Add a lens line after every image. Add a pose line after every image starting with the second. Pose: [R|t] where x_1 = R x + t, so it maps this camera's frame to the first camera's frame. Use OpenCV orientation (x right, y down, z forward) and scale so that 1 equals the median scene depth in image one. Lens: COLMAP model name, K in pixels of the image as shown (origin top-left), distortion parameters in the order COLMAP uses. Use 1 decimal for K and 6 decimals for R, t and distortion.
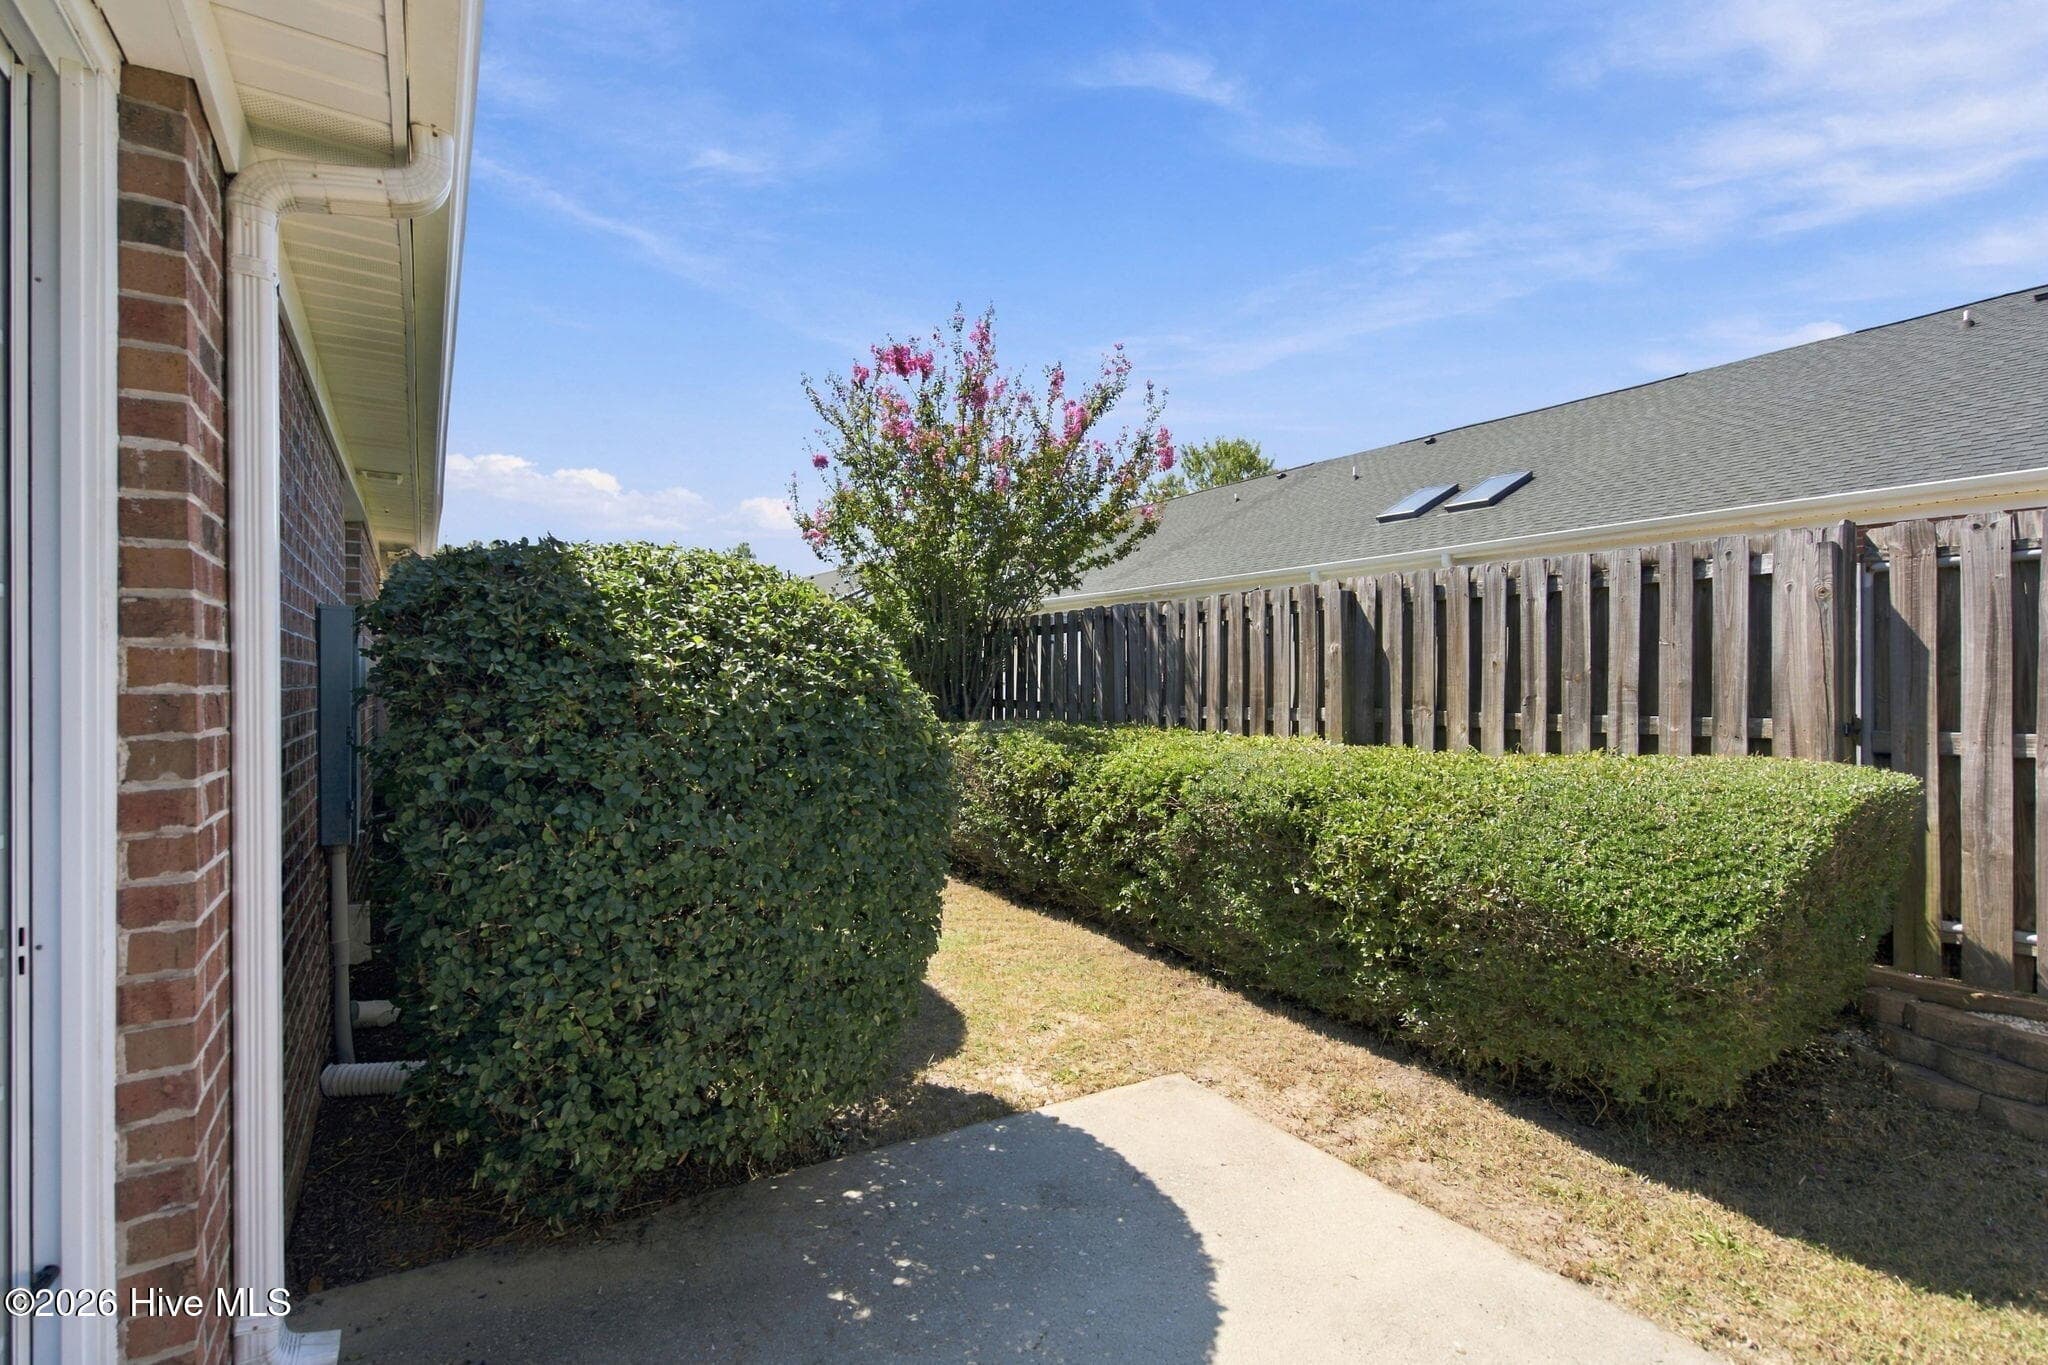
lens RADIAL K [[938.5, 0, 1021.4], [0, 938.5, 688.1], [0, 0, 1]] dist [0.007986, 0.000145]
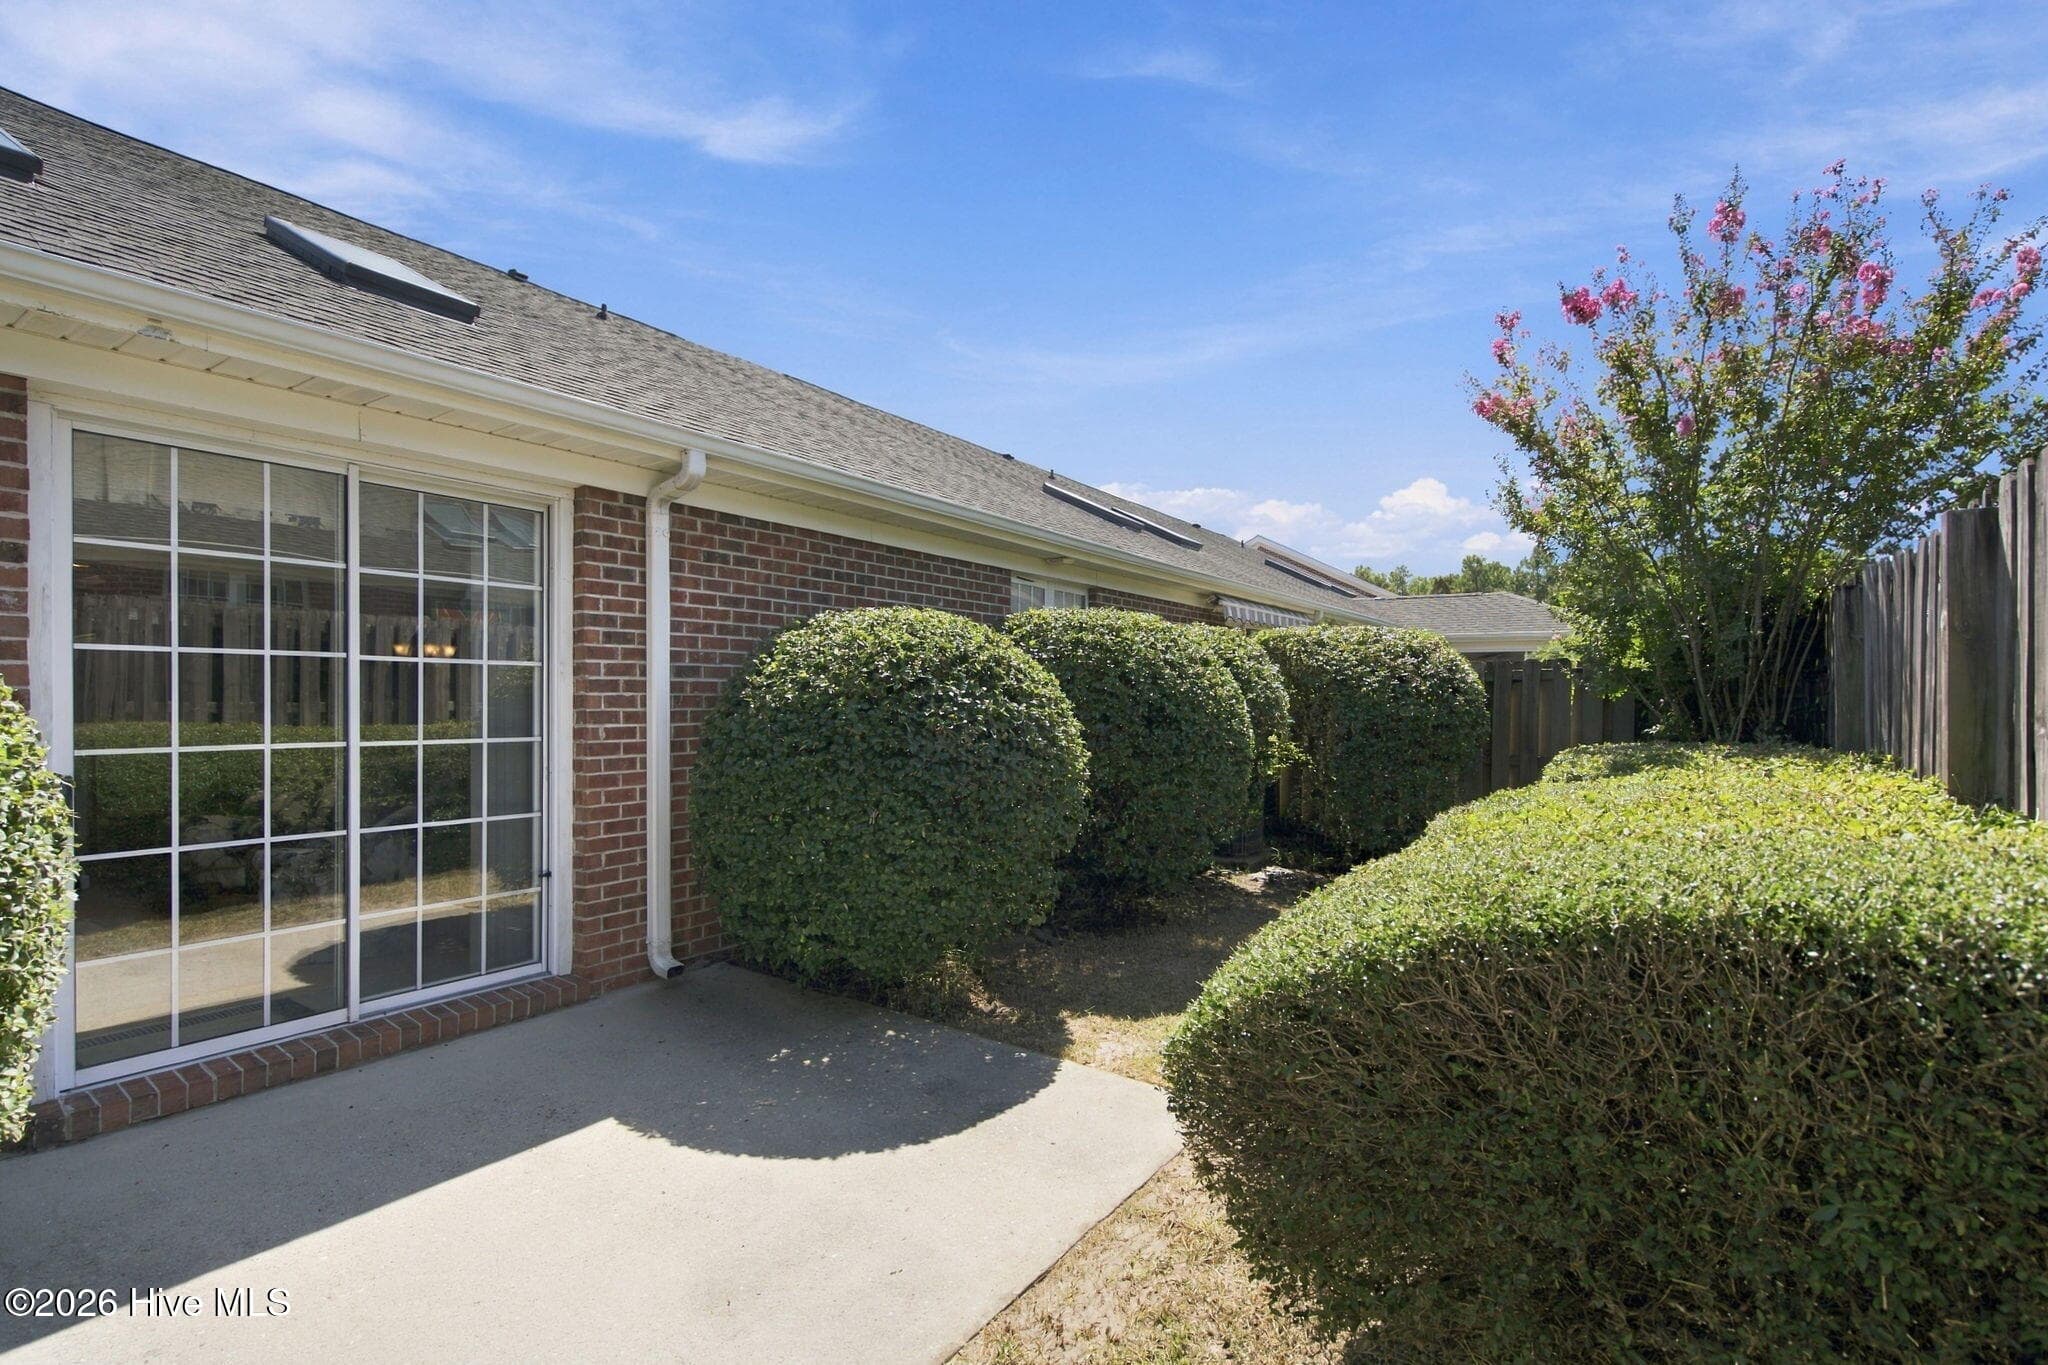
lens RADIAL K [[954.6, 0, 1016.3], [0, 954.6, 698.2], [0, 0, 1]] dist [0.010685, -0.000192]
pose [[0.388775, -0.005895, -0.921314, 1.062340], [-0.003417, 0.999963, -0.007841, 0.015553], [0.921326, 0.006196, 0.388741, 0.485517]]
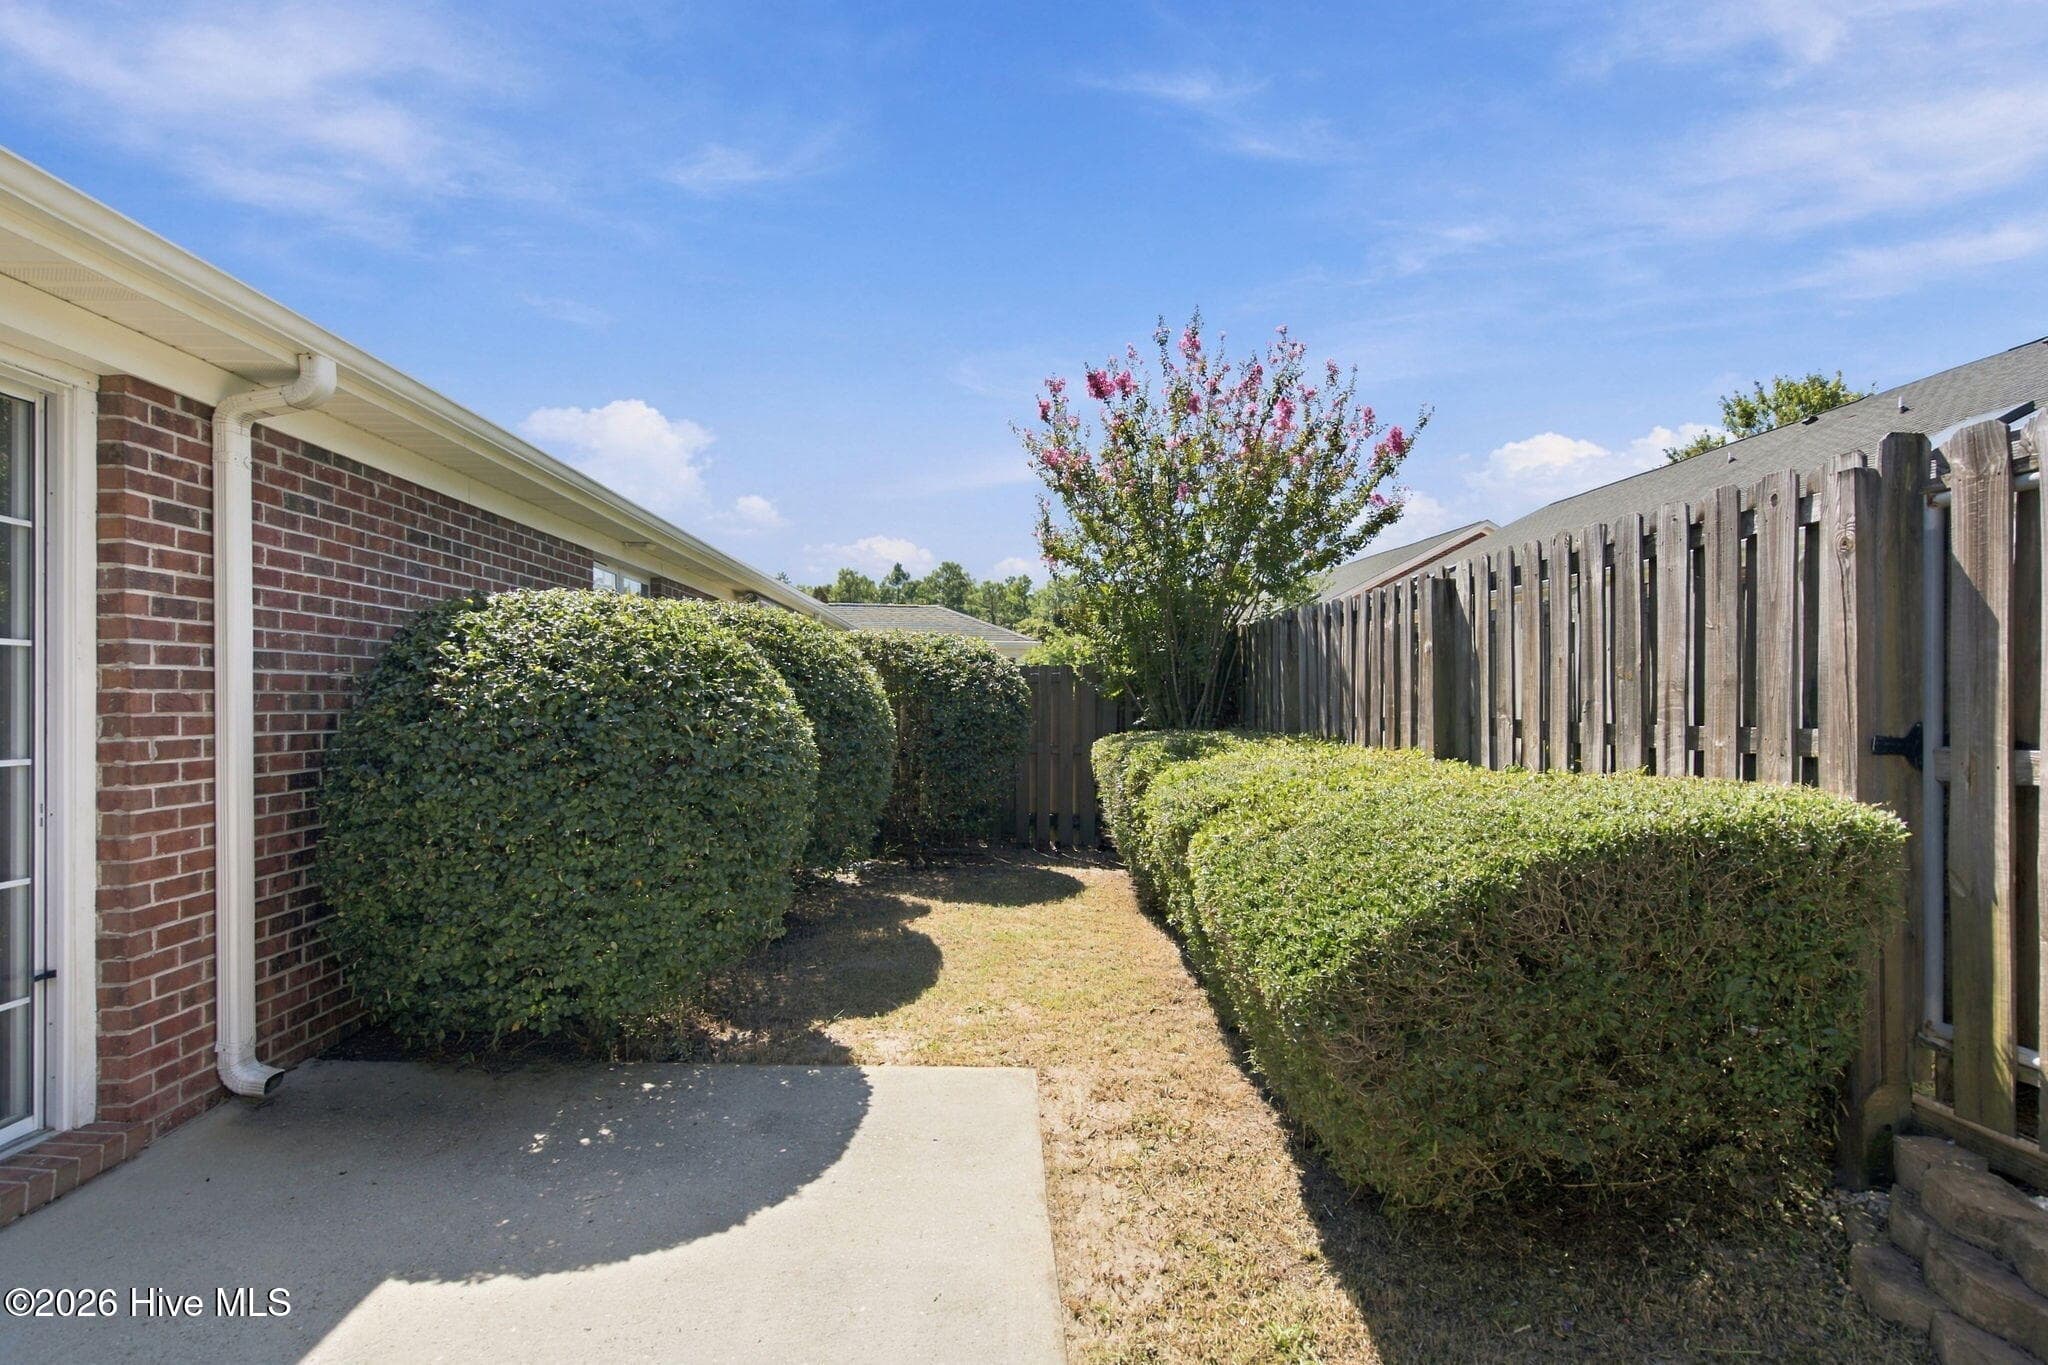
lens RADIAL K [[946.5, 0, 1017.7], [0, 946.5, 698.0], [0, 0, 1]] dist [0.007847, -0.000226]
pose [[0.861525, -0.005991, -0.507679, 0.750597], [0.002254, 0.999966, -0.007976, 0.016292], [0.507709, 0.005727, 0.861509, 0.111686]]
